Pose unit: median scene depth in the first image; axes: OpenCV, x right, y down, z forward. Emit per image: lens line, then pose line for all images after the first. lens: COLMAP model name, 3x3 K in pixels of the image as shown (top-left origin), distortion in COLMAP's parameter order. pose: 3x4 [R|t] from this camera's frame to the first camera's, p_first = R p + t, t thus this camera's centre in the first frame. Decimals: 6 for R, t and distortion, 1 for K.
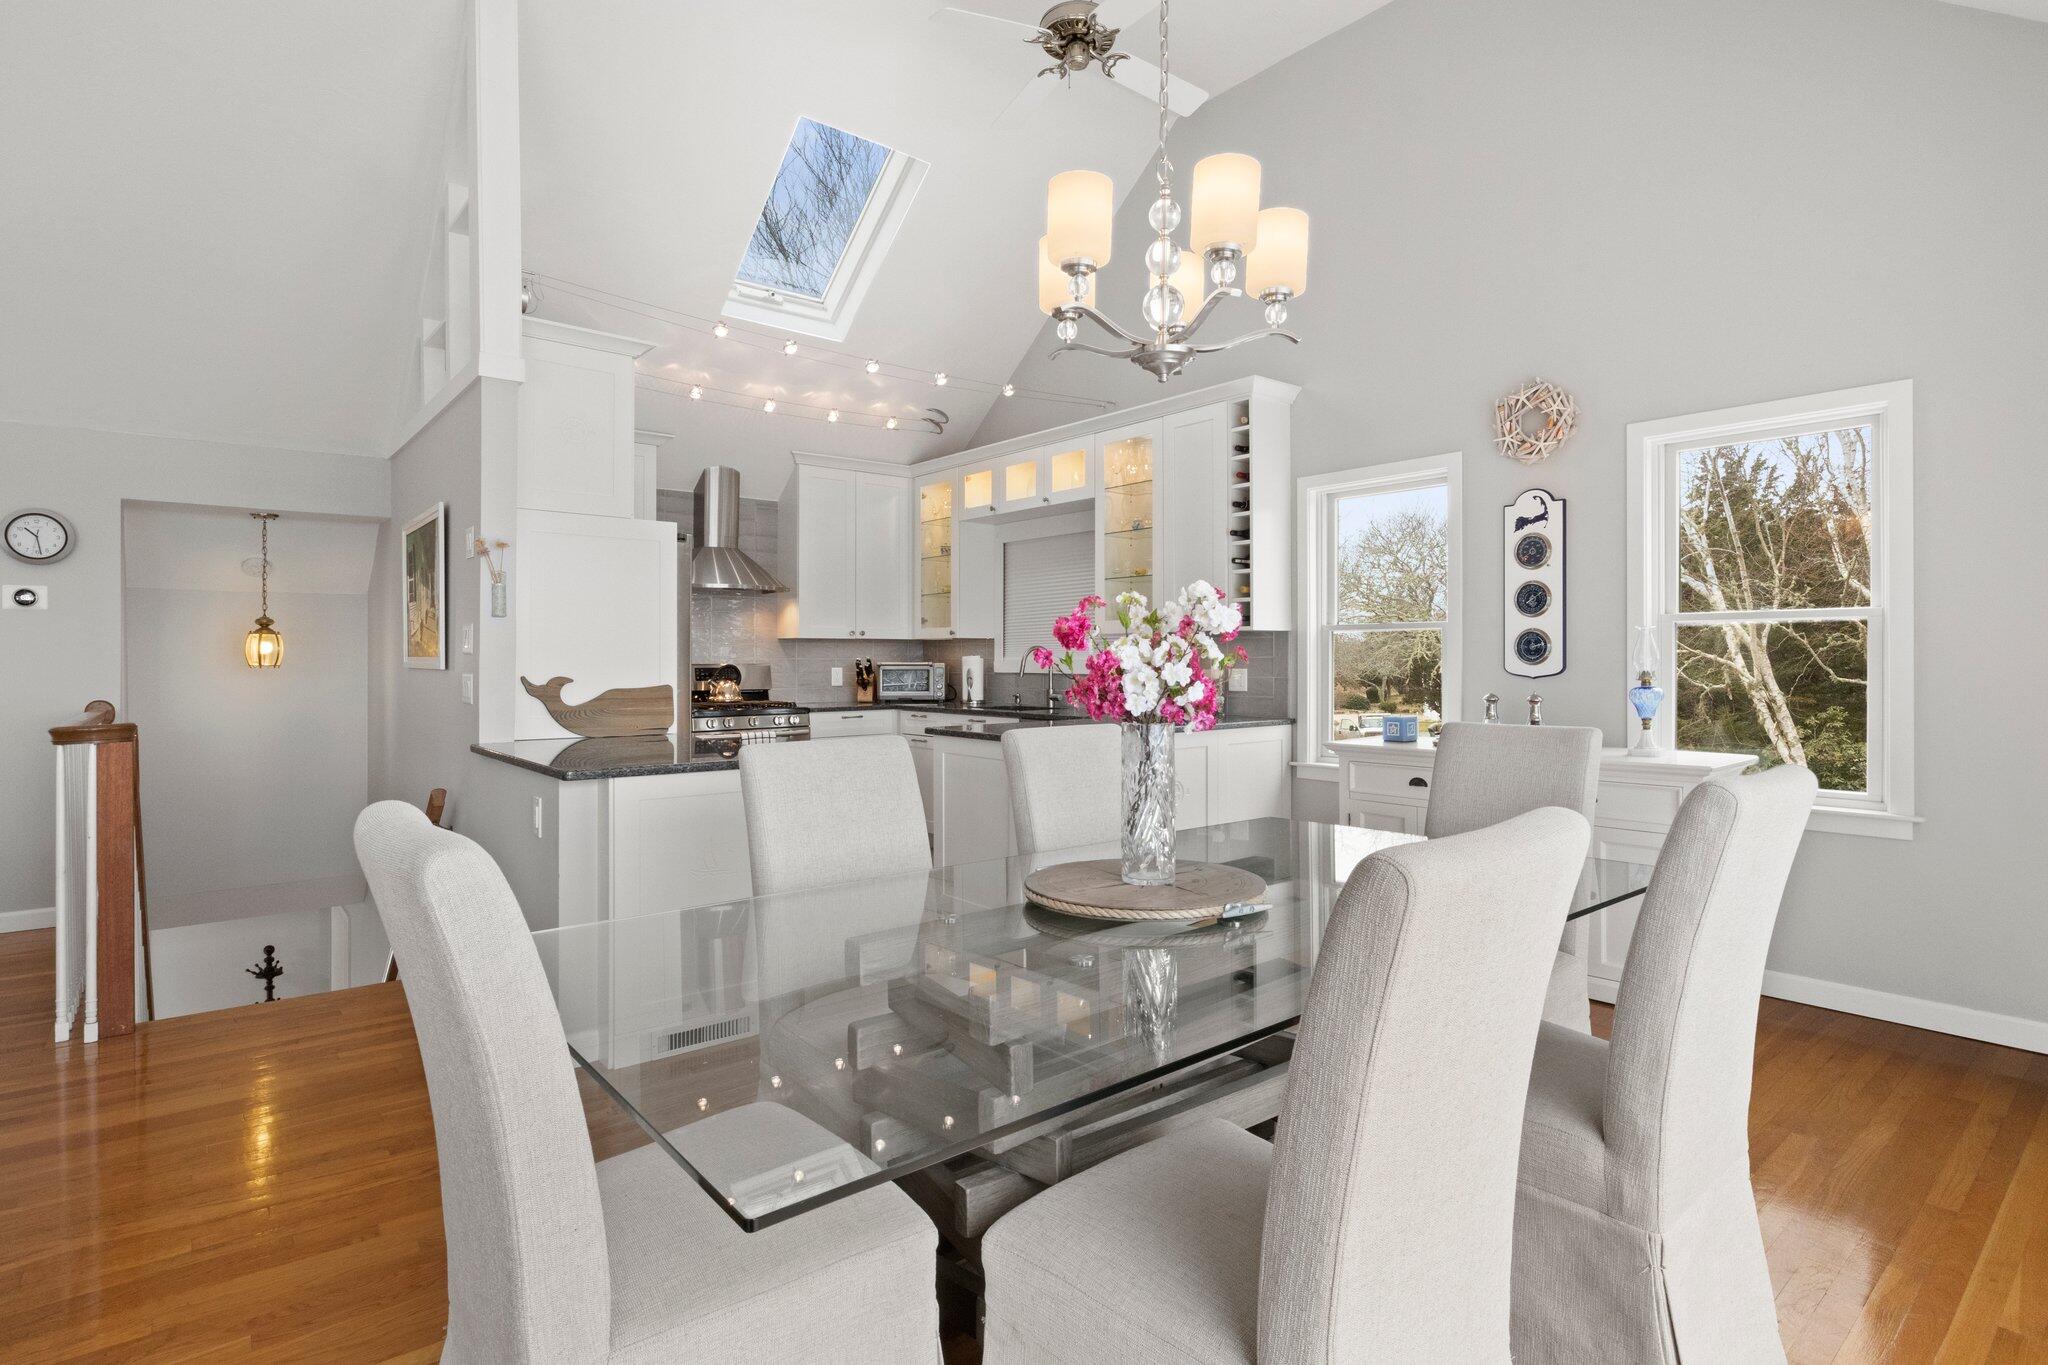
lens RADIAL K [[1019.8, 0, 1027.5], [0, 1019.8, 663.2], [0, 0, 1]] dist [-0.008121, -0.002228]
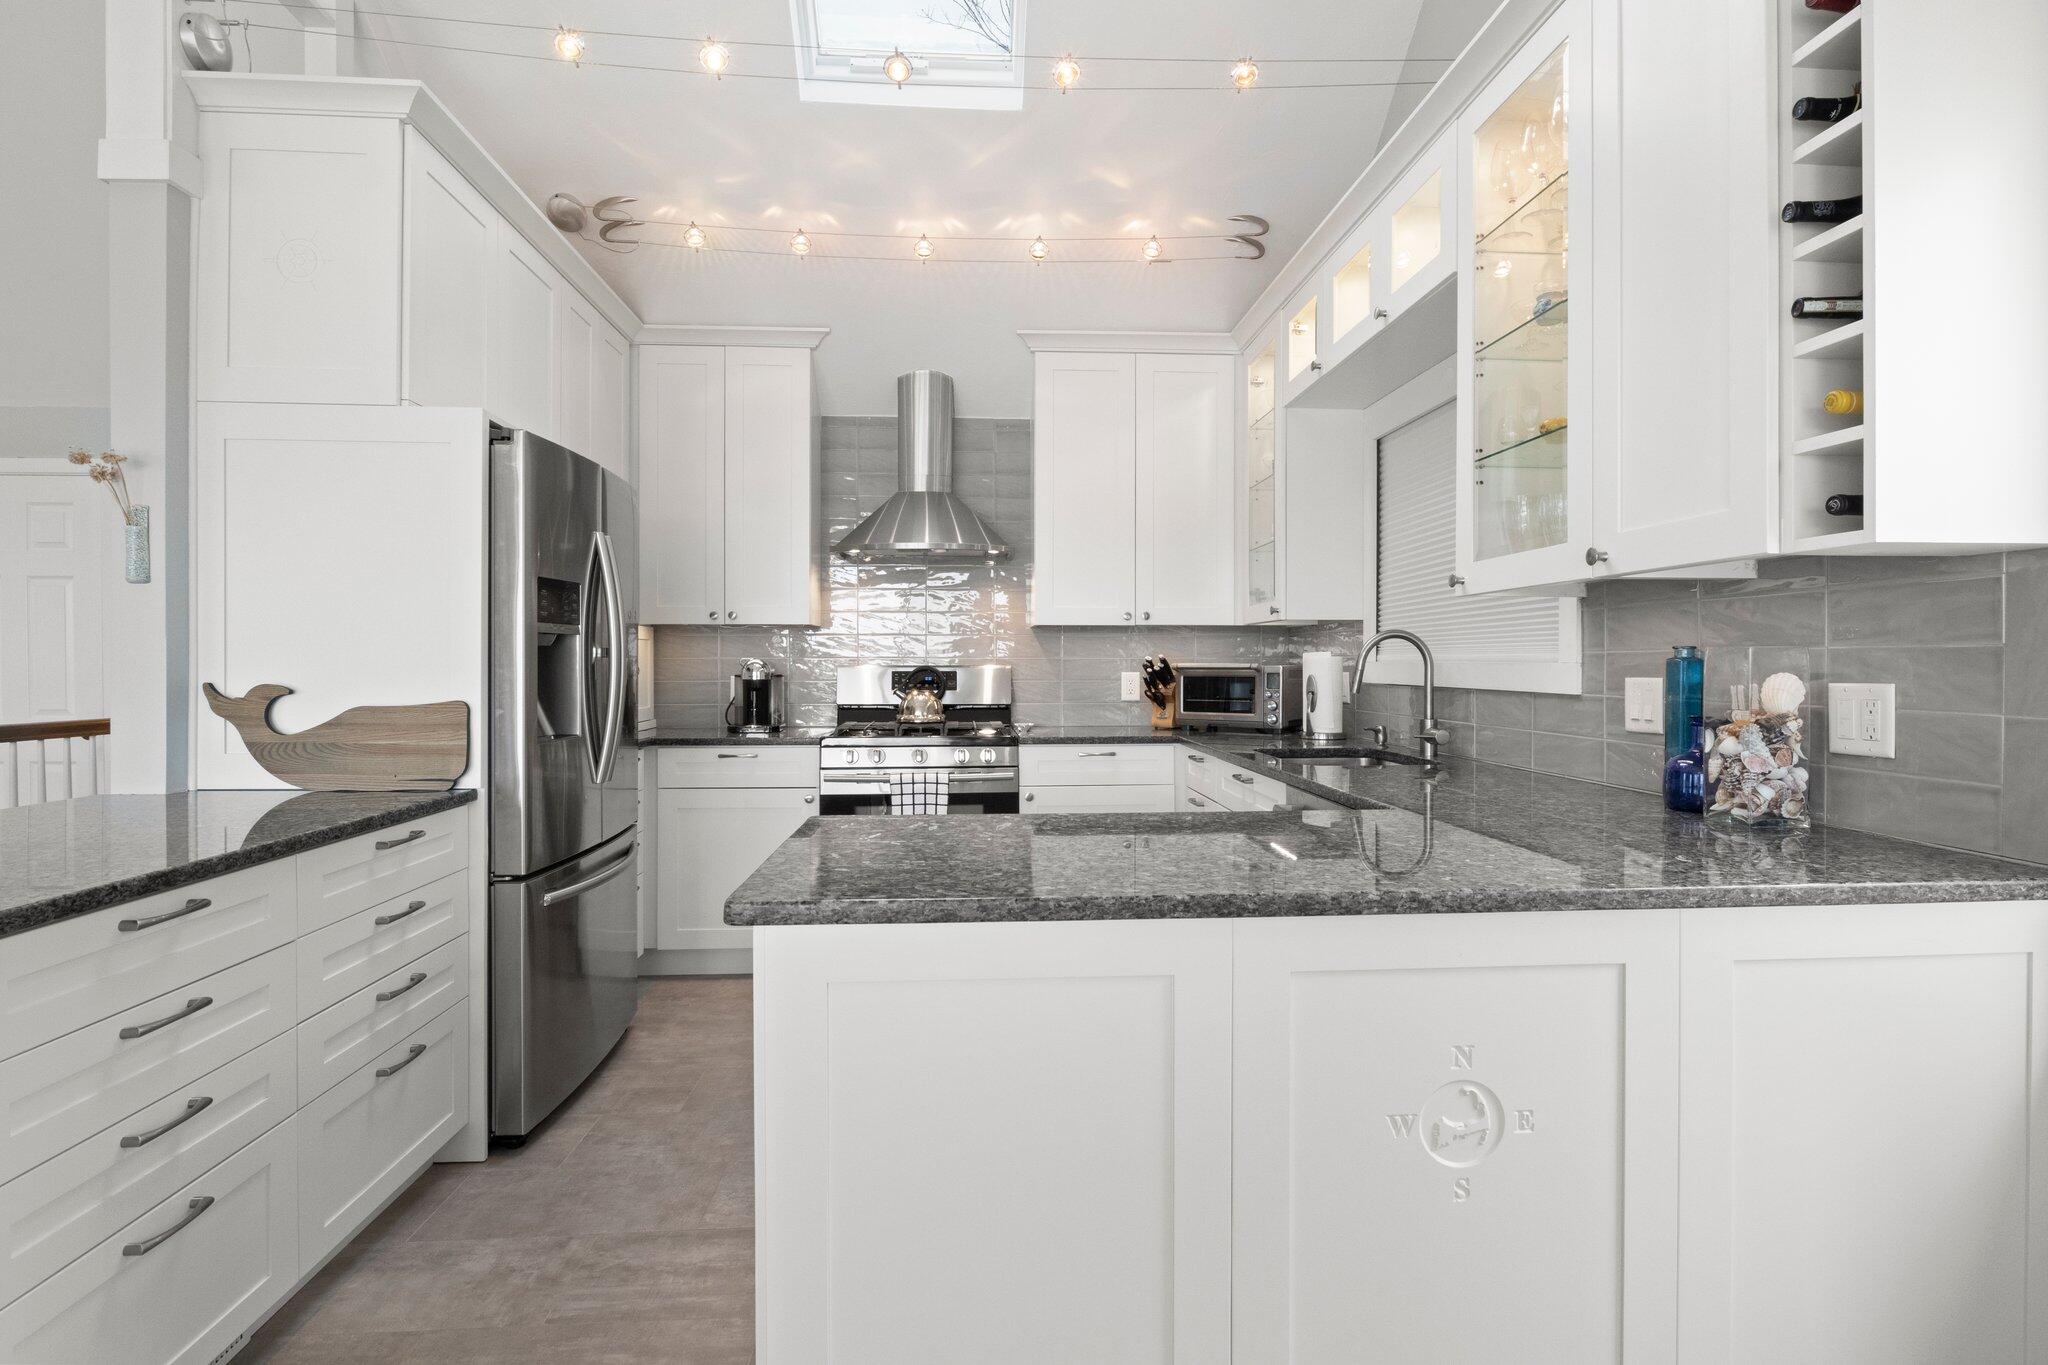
lens RADIAL K [[1019.8, 0, 1031.9], [0, 1019.8, 663.5], [0, 0, 1]] dist [-0.008121, -0.002228]
pose [[0.810200, 0.001509, -0.586152, 0.160813], [-0.003243, 0.999993, -0.001908, 0.000612], [0.586145, 0.003447, 0.810199, 0.530343]]
